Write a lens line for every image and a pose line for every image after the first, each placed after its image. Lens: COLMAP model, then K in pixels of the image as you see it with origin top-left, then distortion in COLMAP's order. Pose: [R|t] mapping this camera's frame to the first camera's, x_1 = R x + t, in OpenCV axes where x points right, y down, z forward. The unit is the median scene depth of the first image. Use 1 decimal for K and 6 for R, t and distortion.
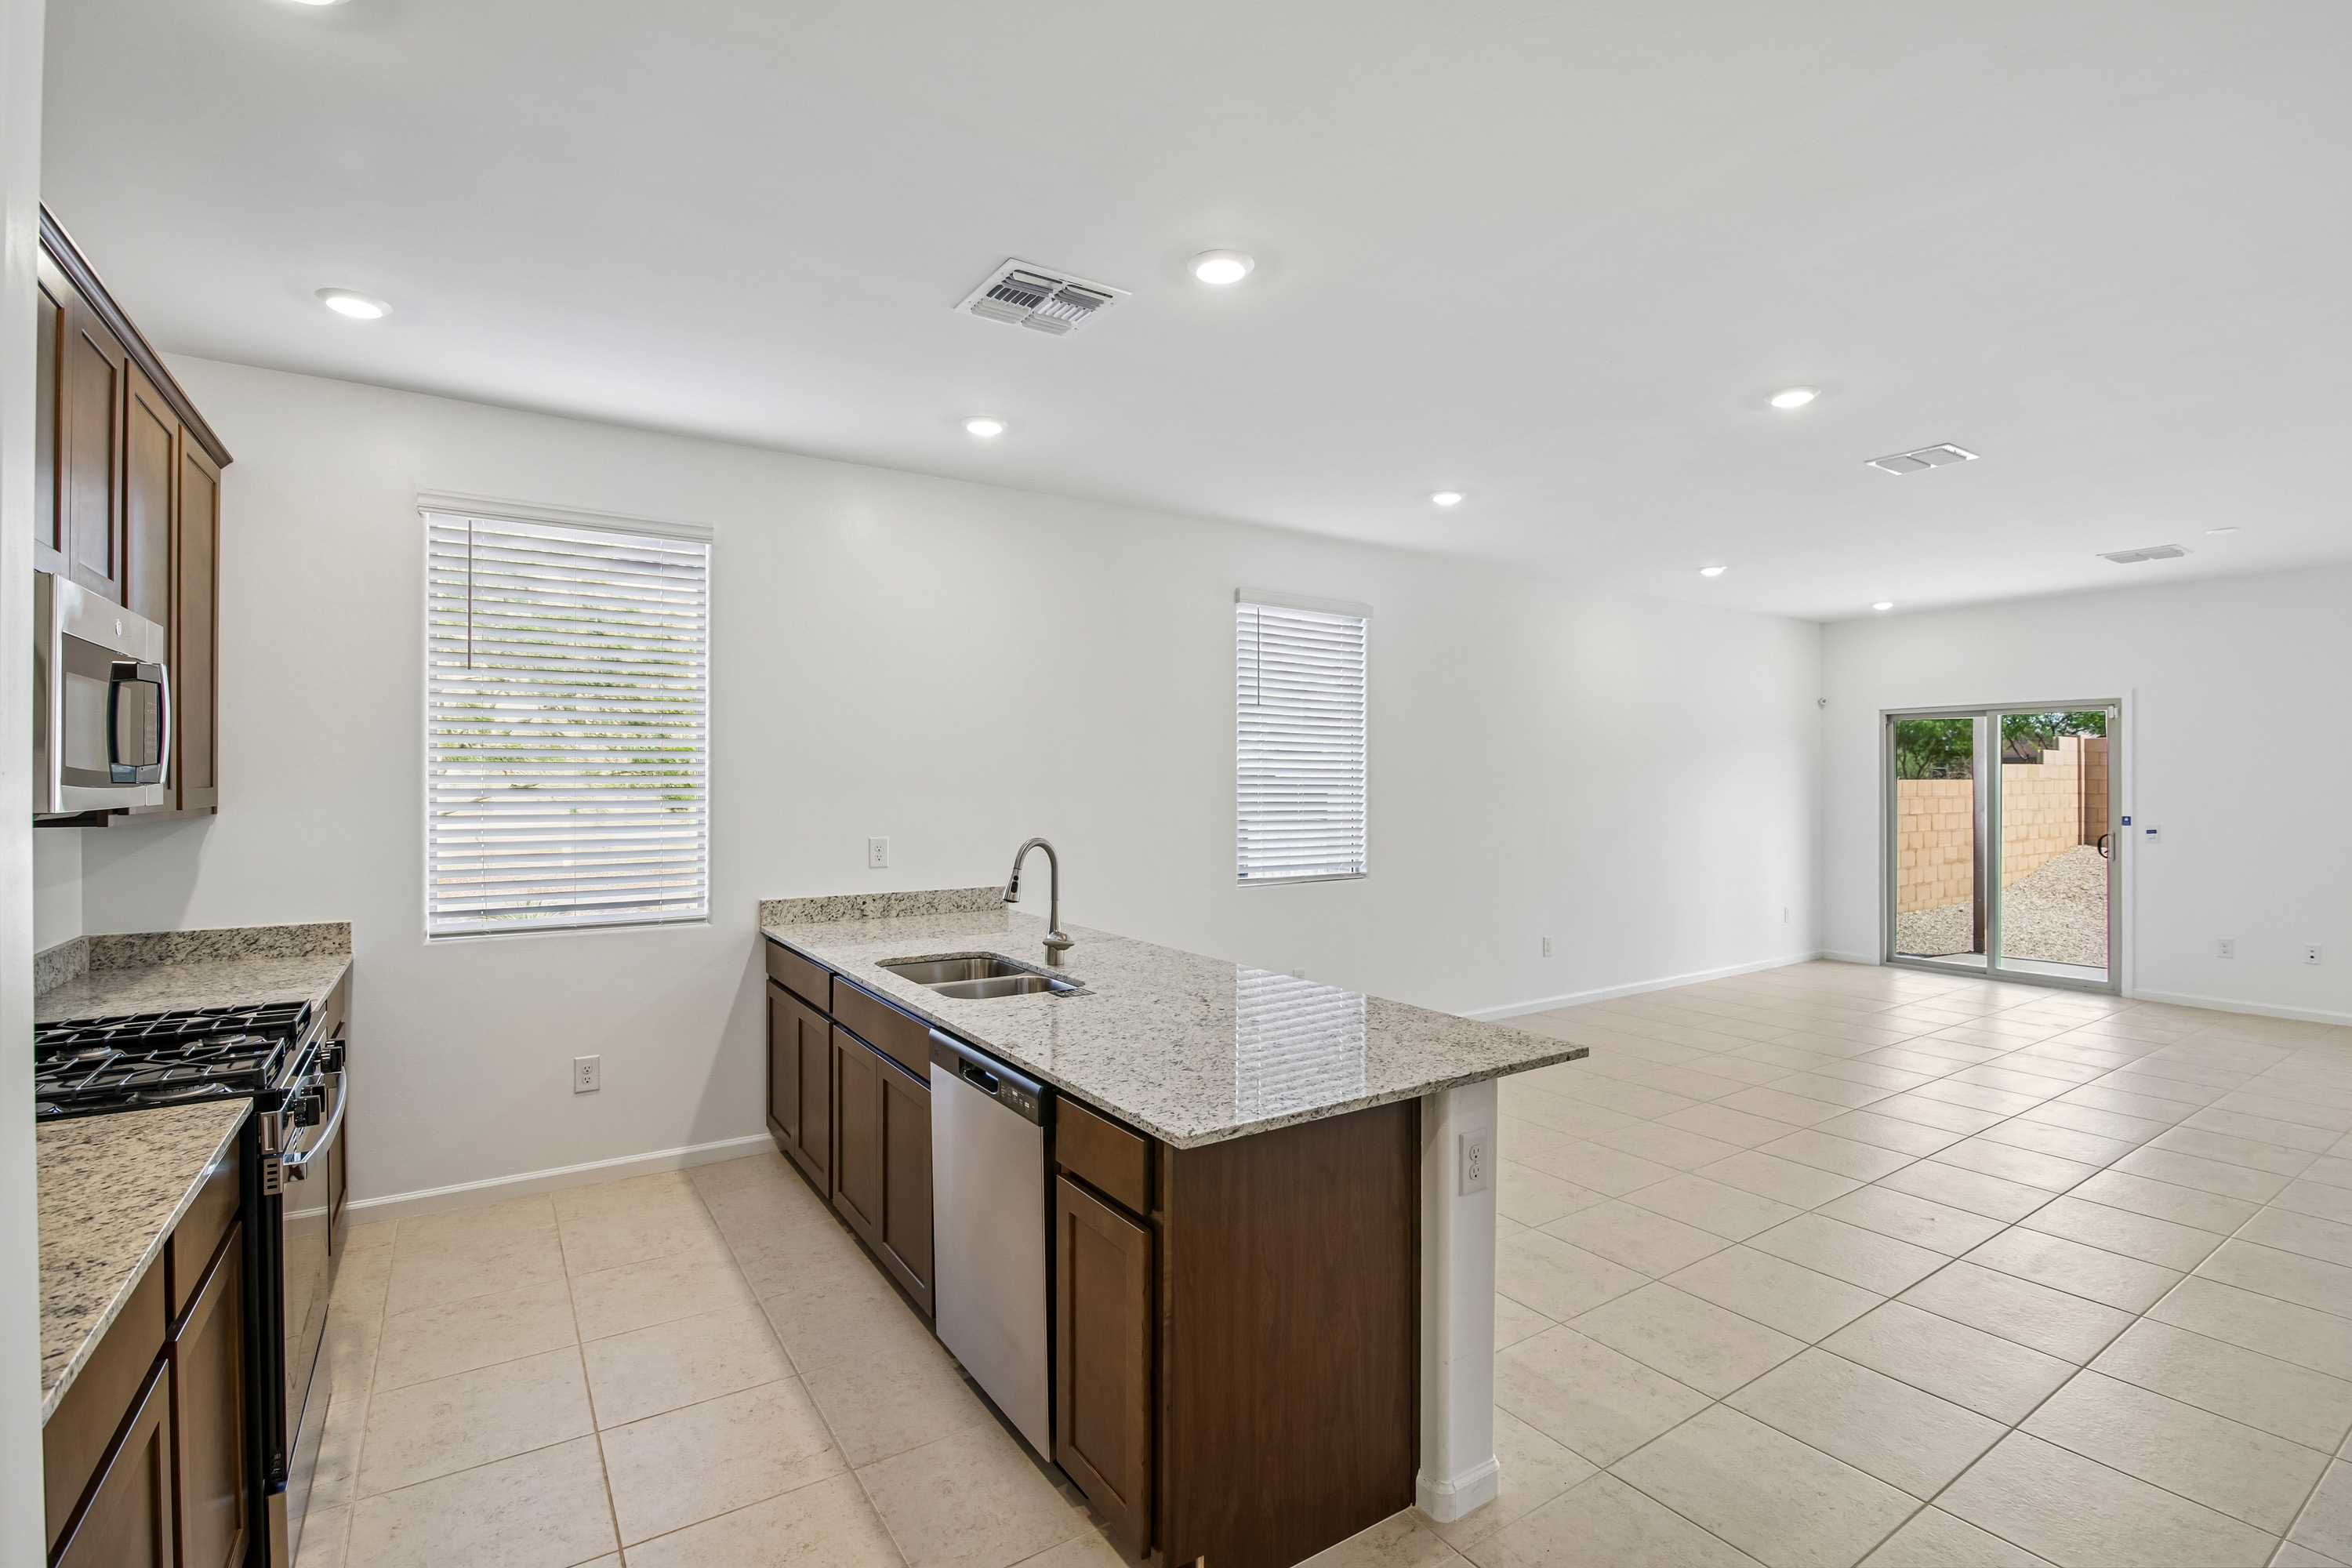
lens RADIAL K [[1079.7, 0, 1178.3], [0, 1079.7, 781.3], [0, 0, 1]] dist [-0.019750, 0.000244]
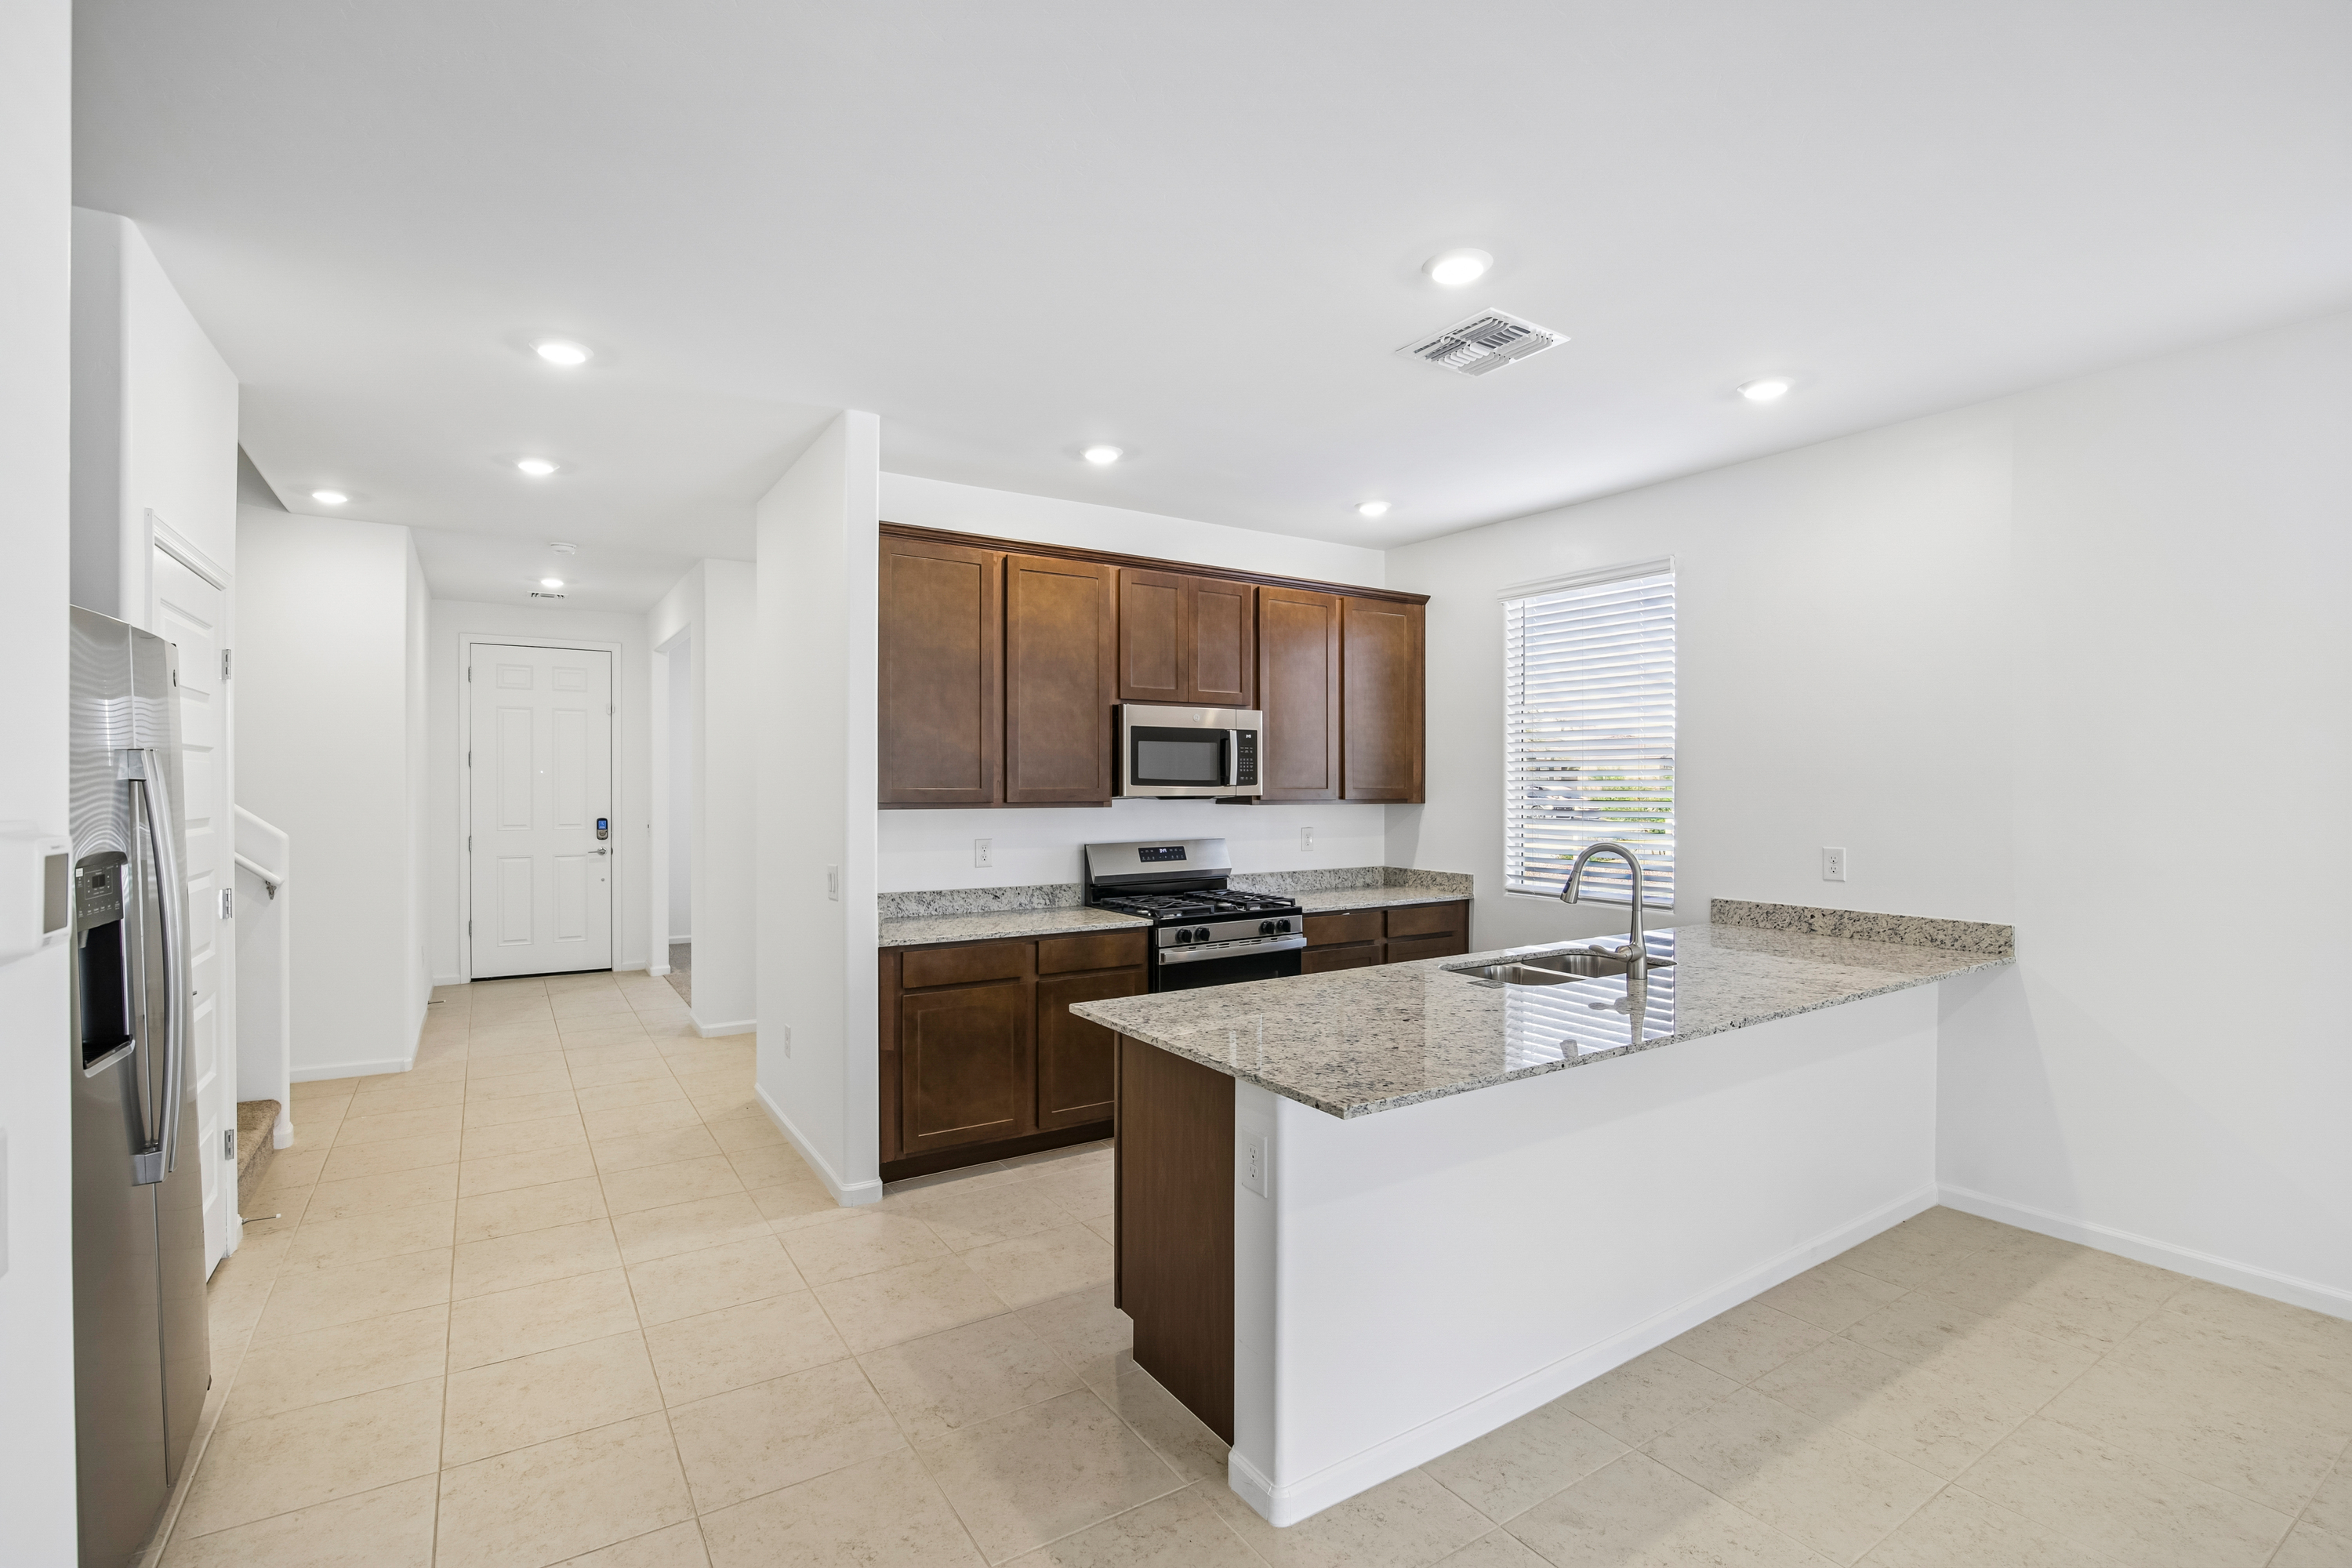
lens RADIAL K [[1079.7, 0, 1163.0], [0, 1079.7, 782.5], [0, 0, 1]] dist [-0.019750, 0.000244]
pose [[-0.021282, 0.002389, -0.999771, 0.644648], [0.002363, 0.999994, 0.002339, -0.005977], [0.999771, -0.002312, -0.021288, 0.463043]]
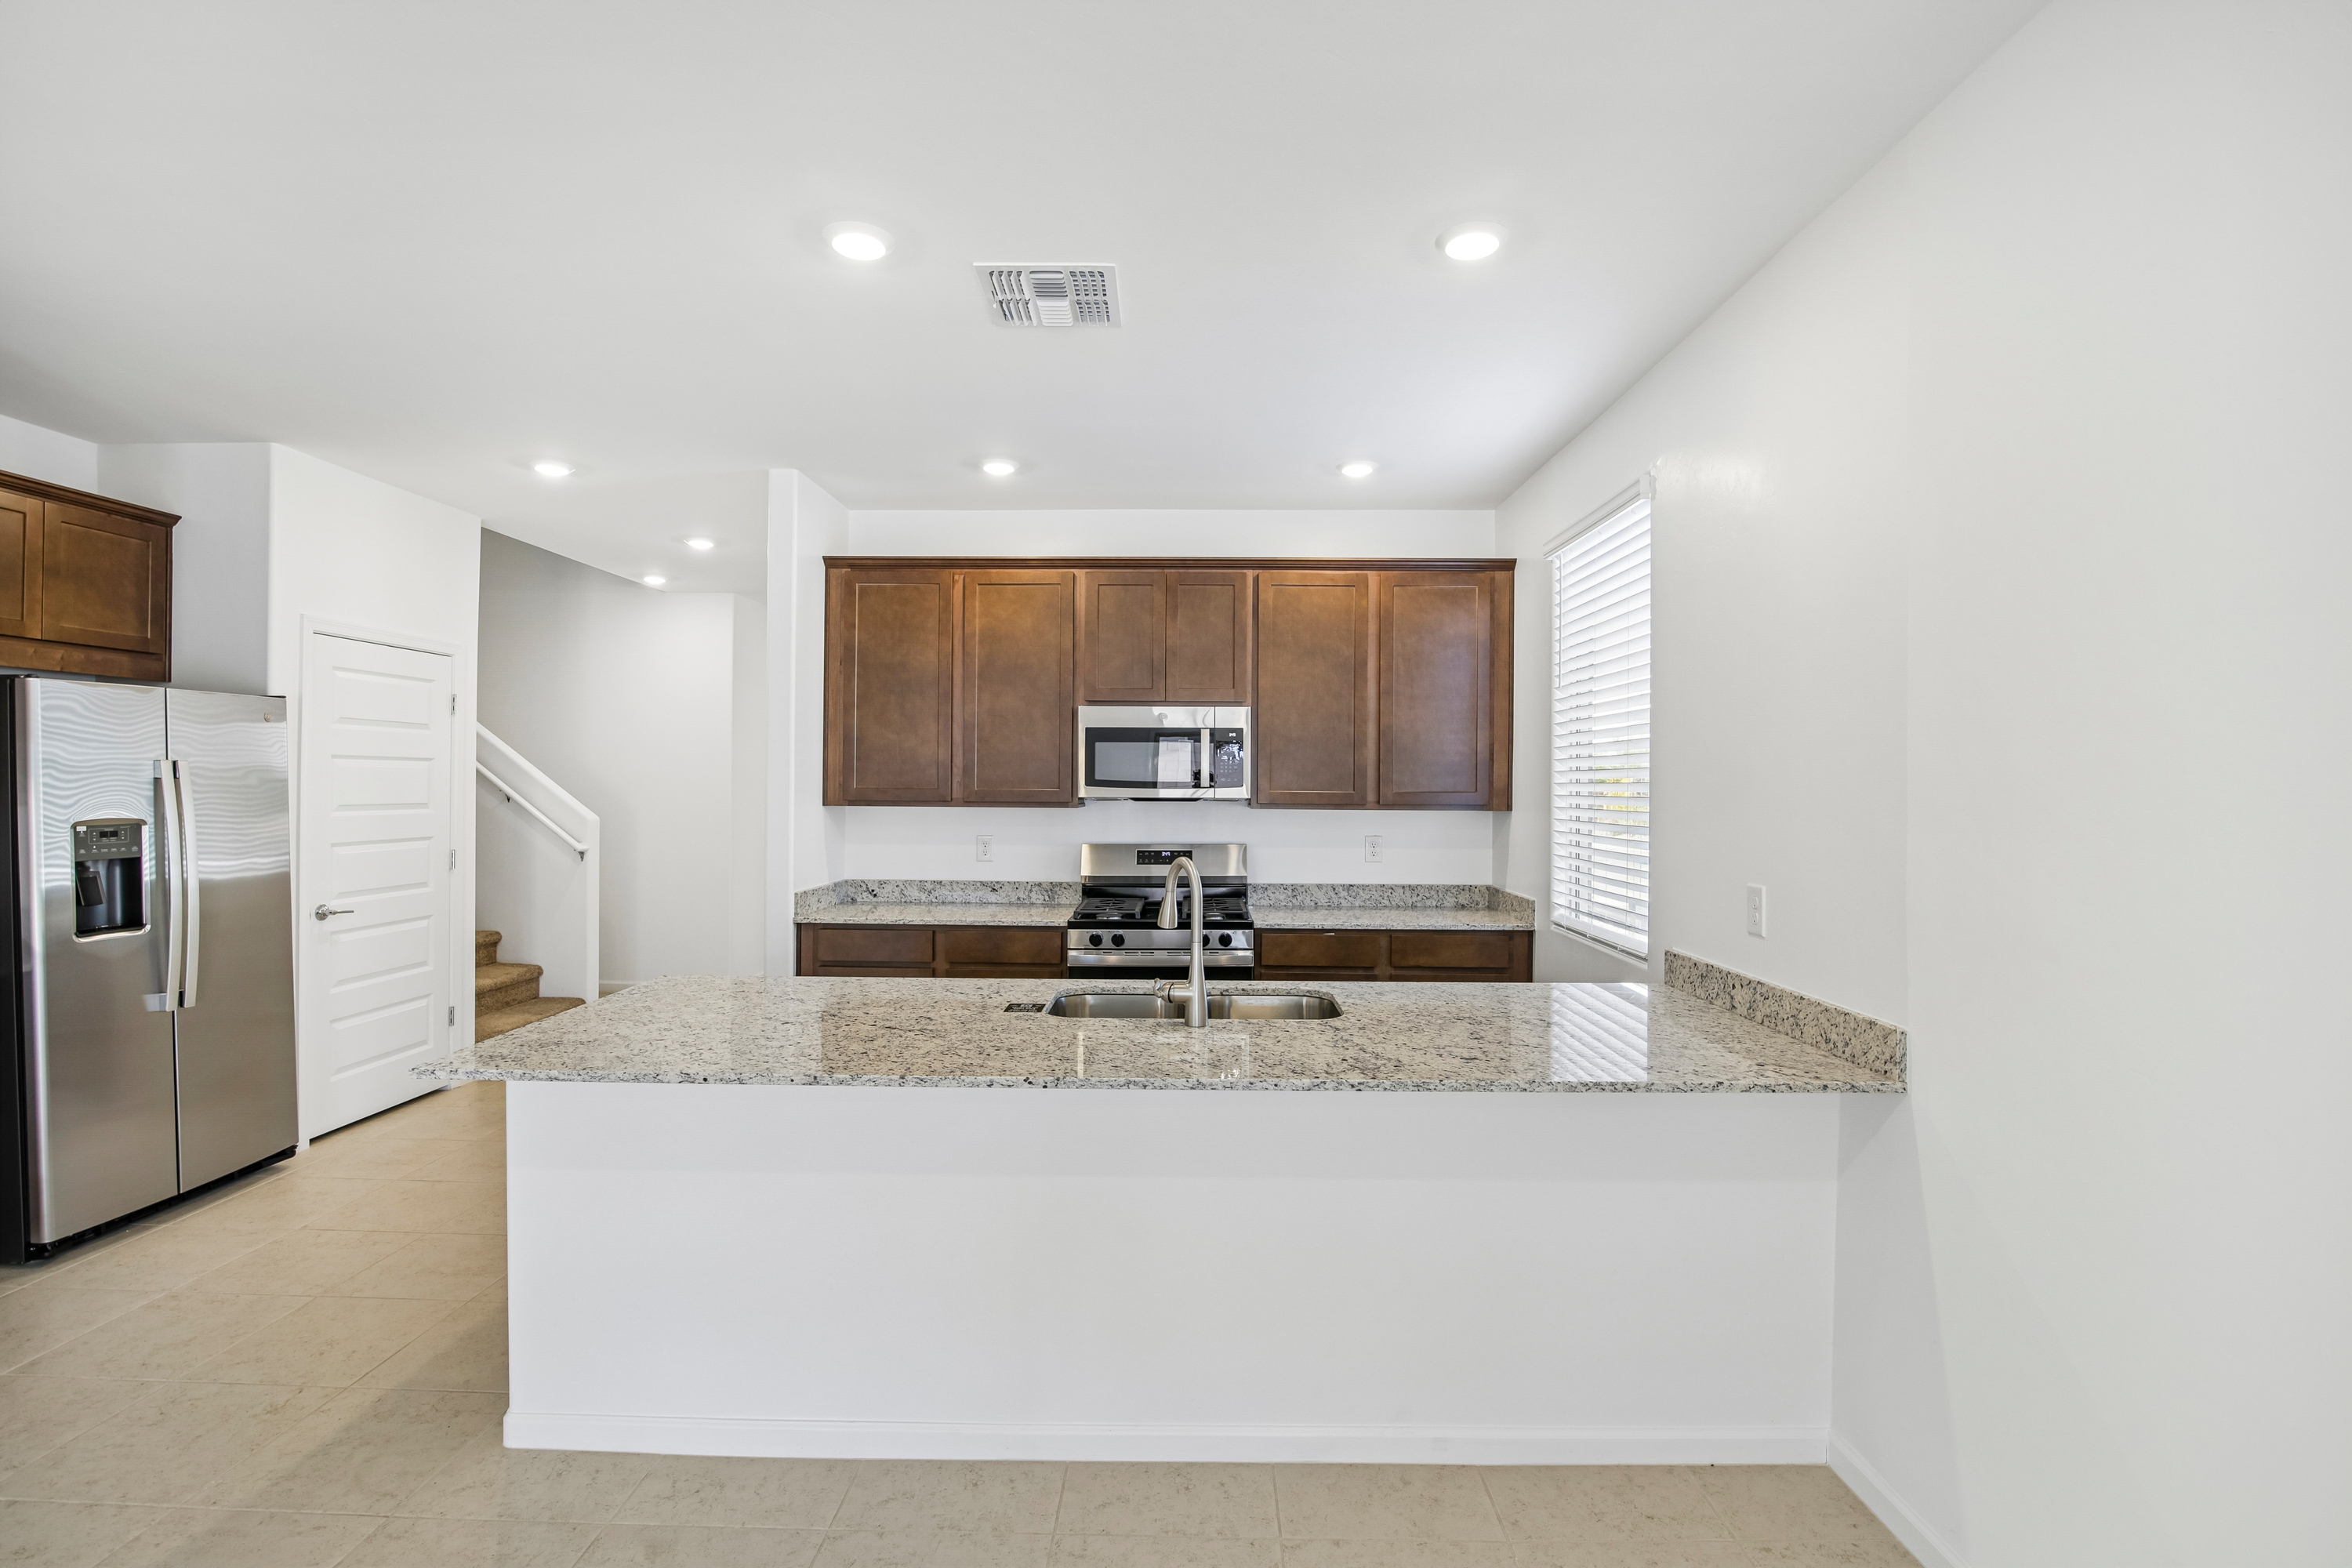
lens RADIAL K [[1079.7, 0, 1171.9], [0, 1079.7, 779.4], [0, 0, 1]] dist [-0.019750, 0.000244]
pose [[-0.577298, -0.002174, -0.816530, 0.405628], [-0.000805, 0.999997, -0.002093, -0.005608], [0.816533, -0.000551, -0.577299, 1.096868]]
